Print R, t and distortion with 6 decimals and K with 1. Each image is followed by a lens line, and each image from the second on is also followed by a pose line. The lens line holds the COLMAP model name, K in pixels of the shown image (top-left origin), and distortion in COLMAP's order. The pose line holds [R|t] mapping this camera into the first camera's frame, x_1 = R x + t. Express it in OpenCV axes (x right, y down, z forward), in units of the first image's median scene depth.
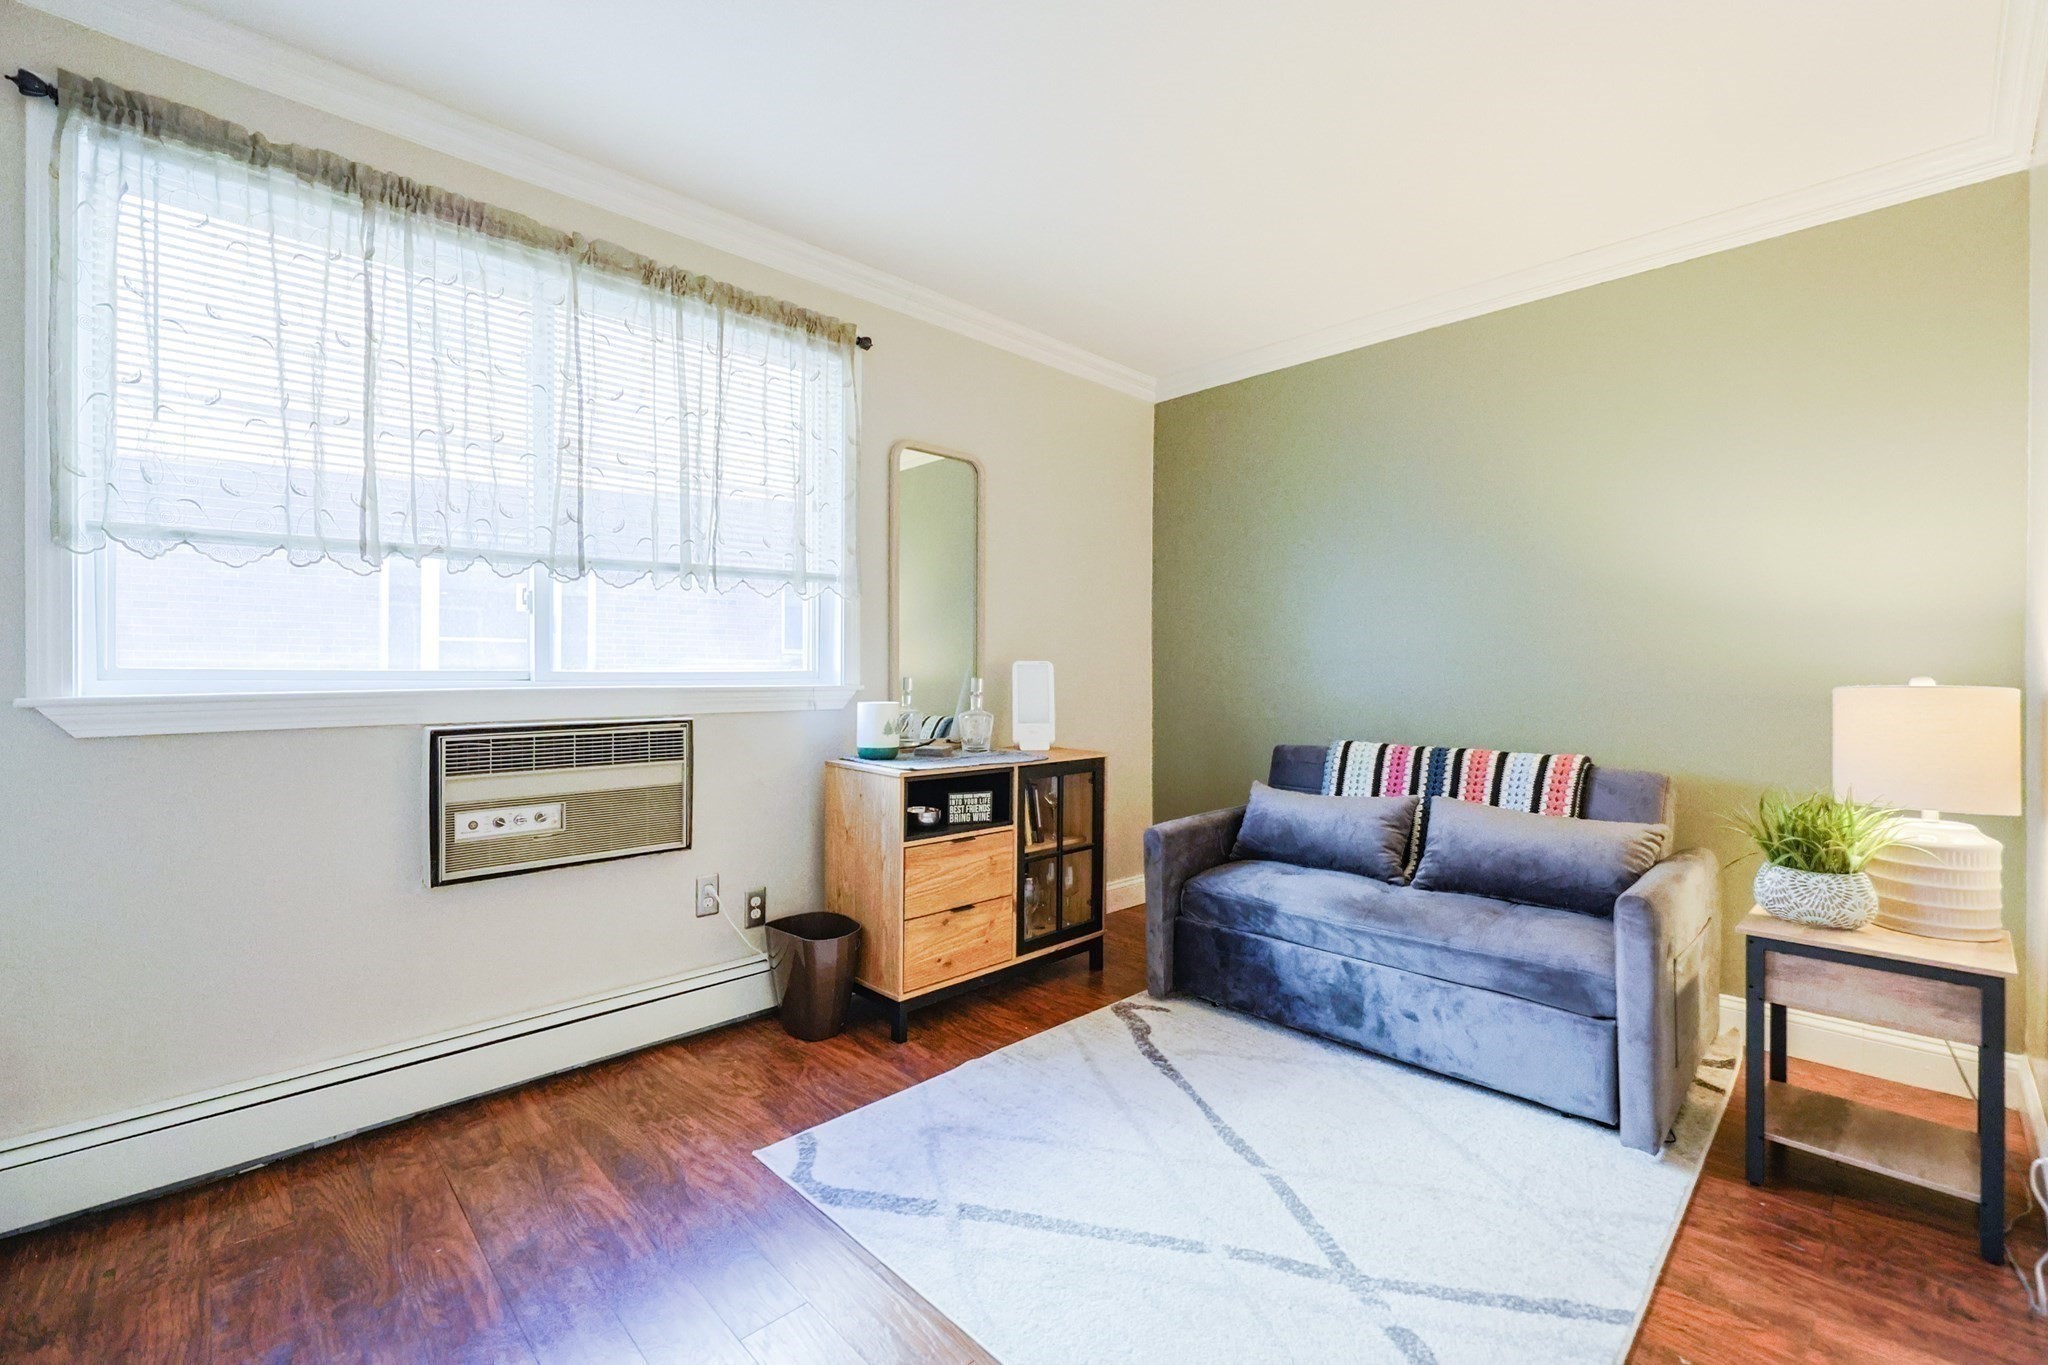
lens RADIAL K [[868.6, 0, 1028.9], [0, 868.6, 674.4], [0, 0, 1]] dist [0.000645, -0.000004]
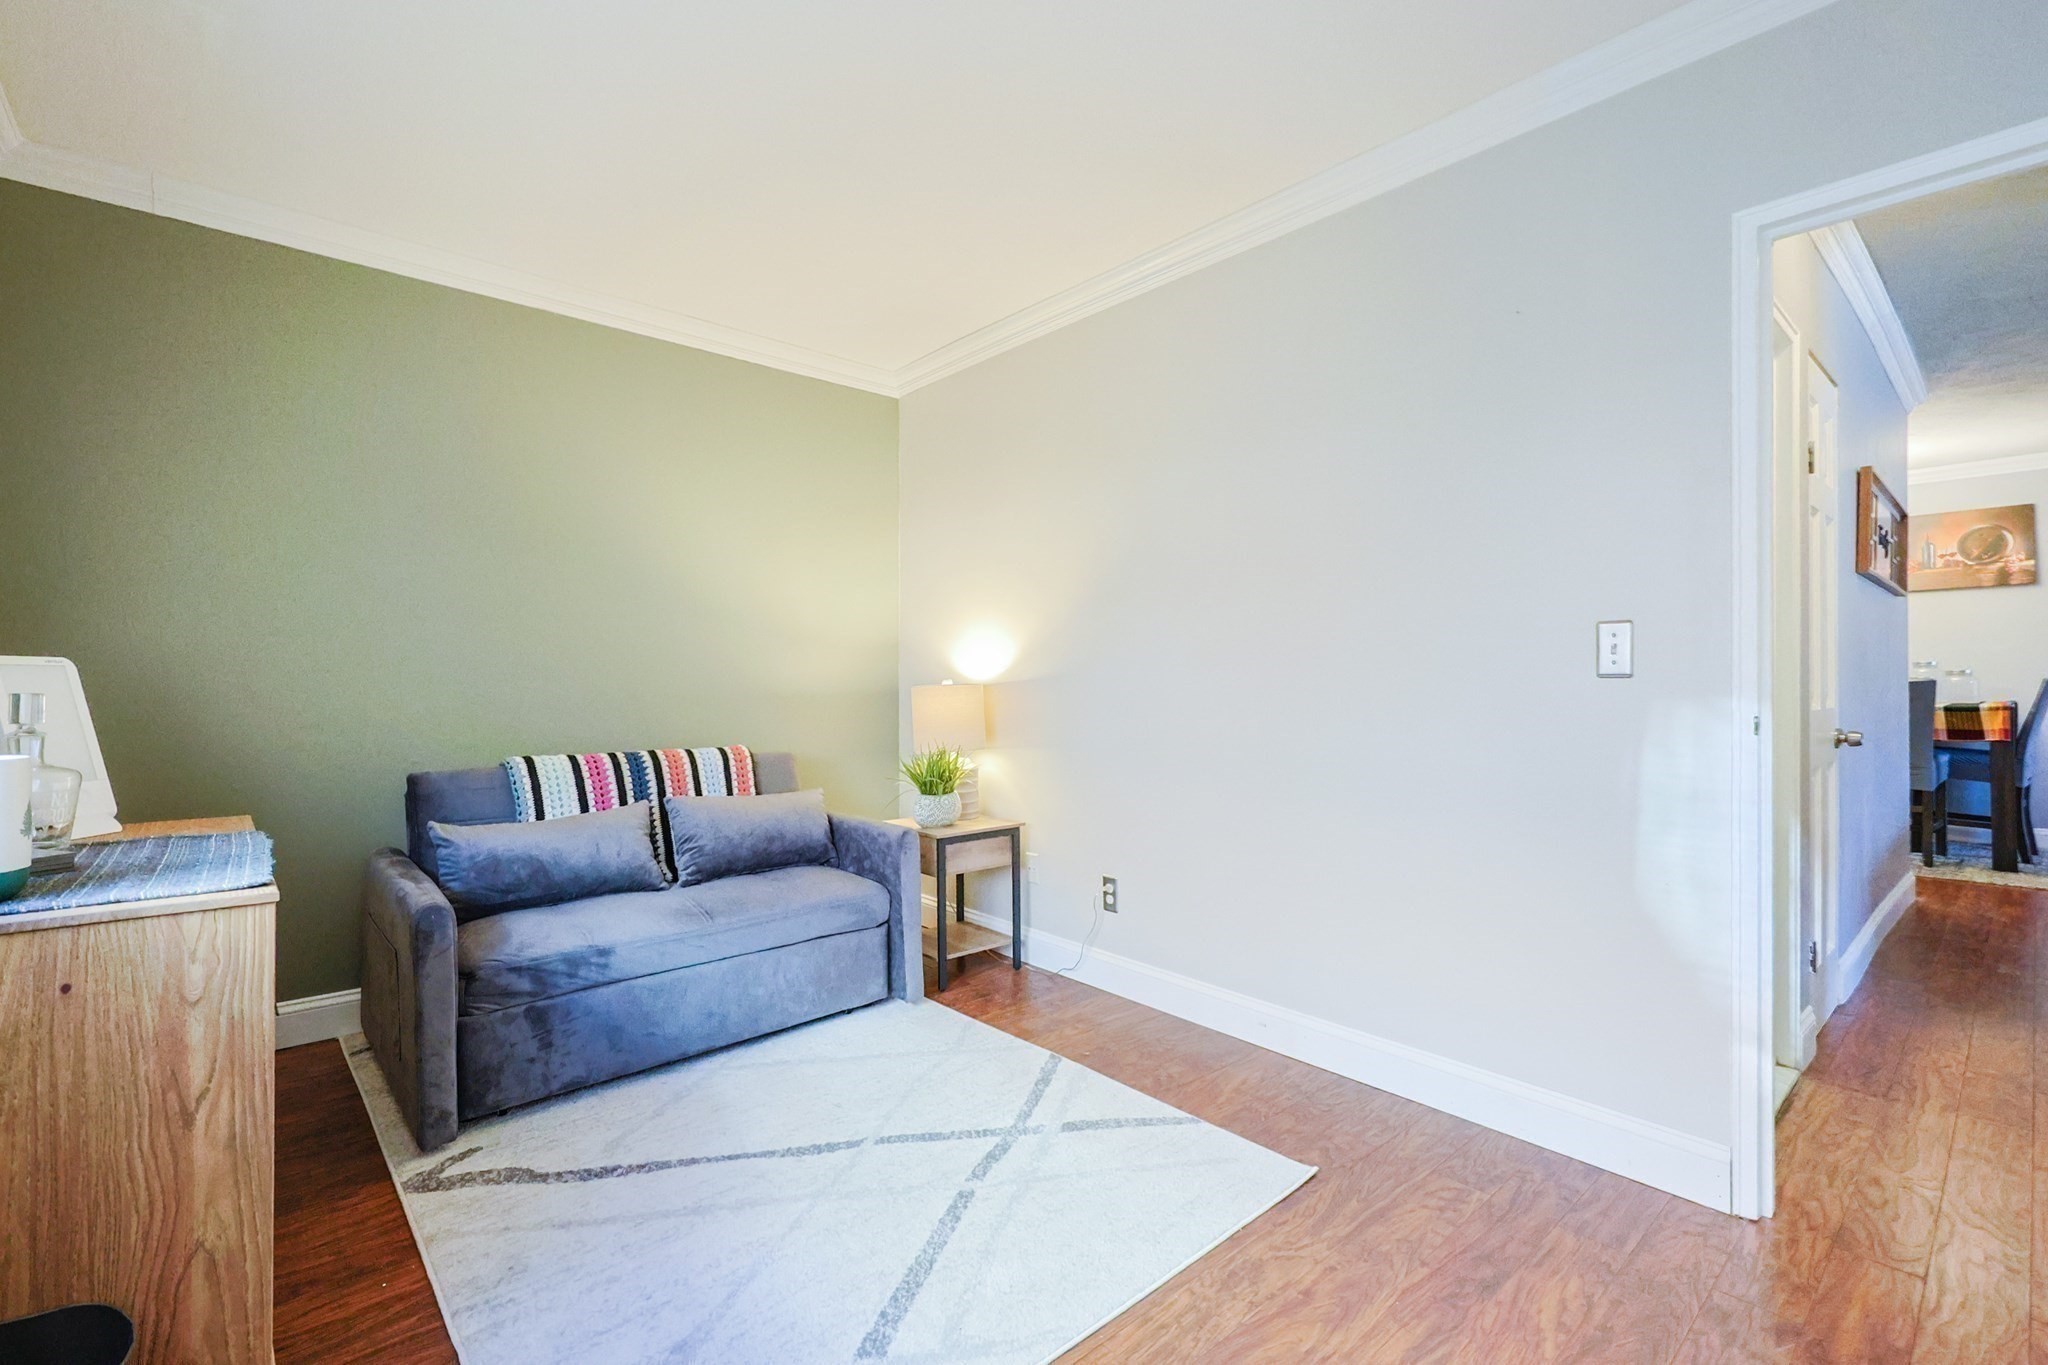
lens RADIAL K [[897.0, 0, 1018.8], [0, 897.0, 674.7], [0, 0, 1]] dist [0.003582, 0.000691]
pose [[0.053422, -0.000836, 0.998572, -0.629396], [0.004258, 0.999991, 0.000609, -0.004834], [-0.998563, 0.004219, 0.053425, 0.574229]]
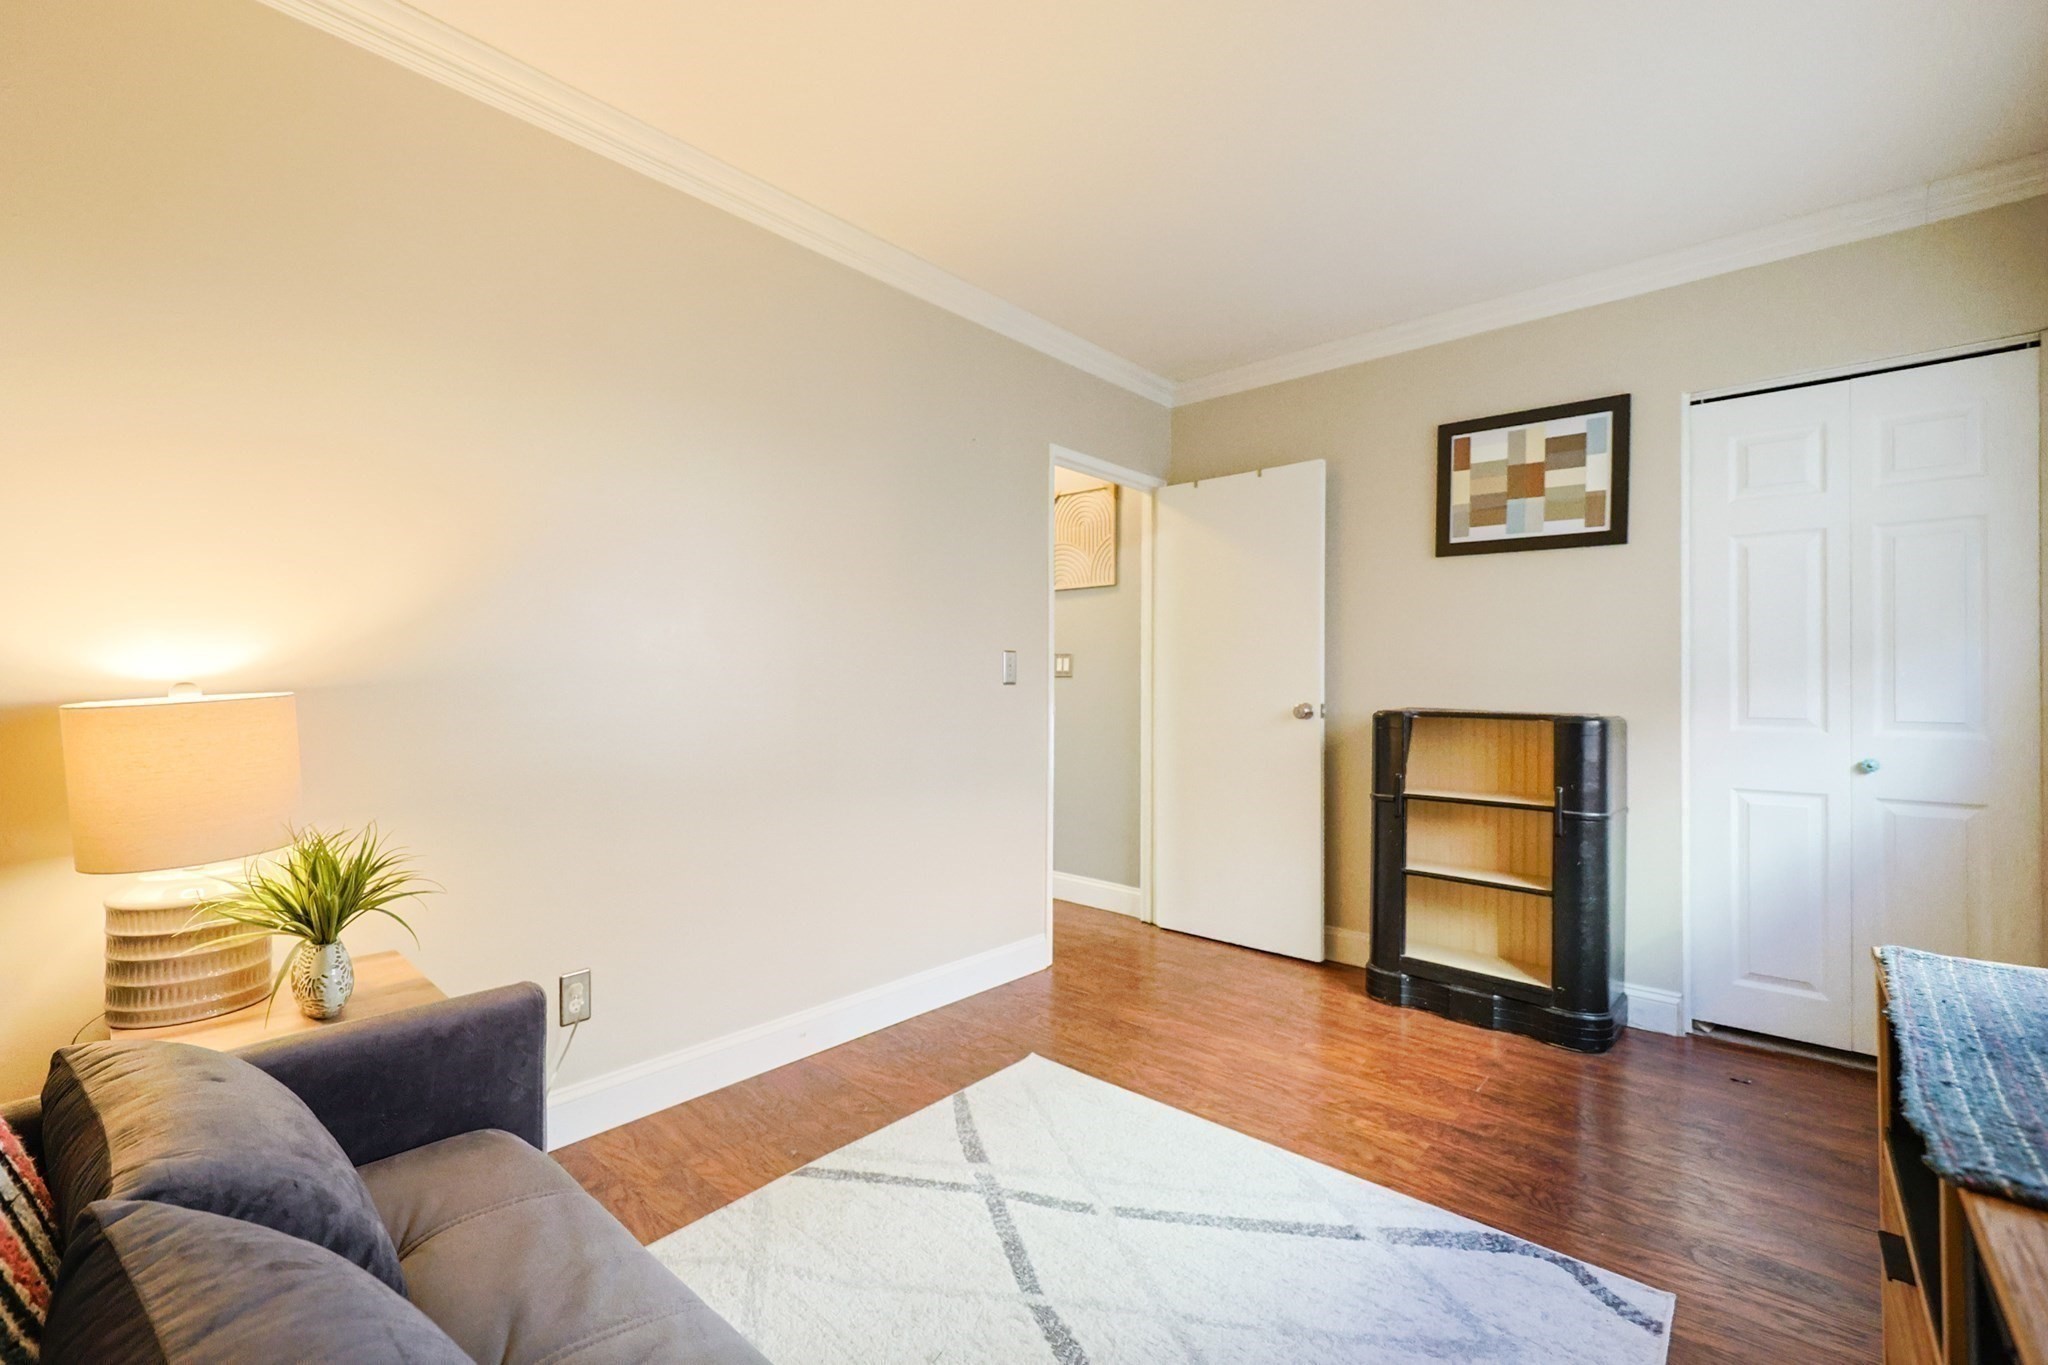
lens RADIAL K [[870.5, 0, 1022.9], [0, 870.5, 677.9], [0, 0, 1]] dist [0.000018, -0.000305]
pose [[-0.997709, -0.008485, -0.067124, 0.261994], [-0.008074, 0.999947, -0.006396, -0.002341], [0.067174, -0.005839, -0.997724, 1.380643]]
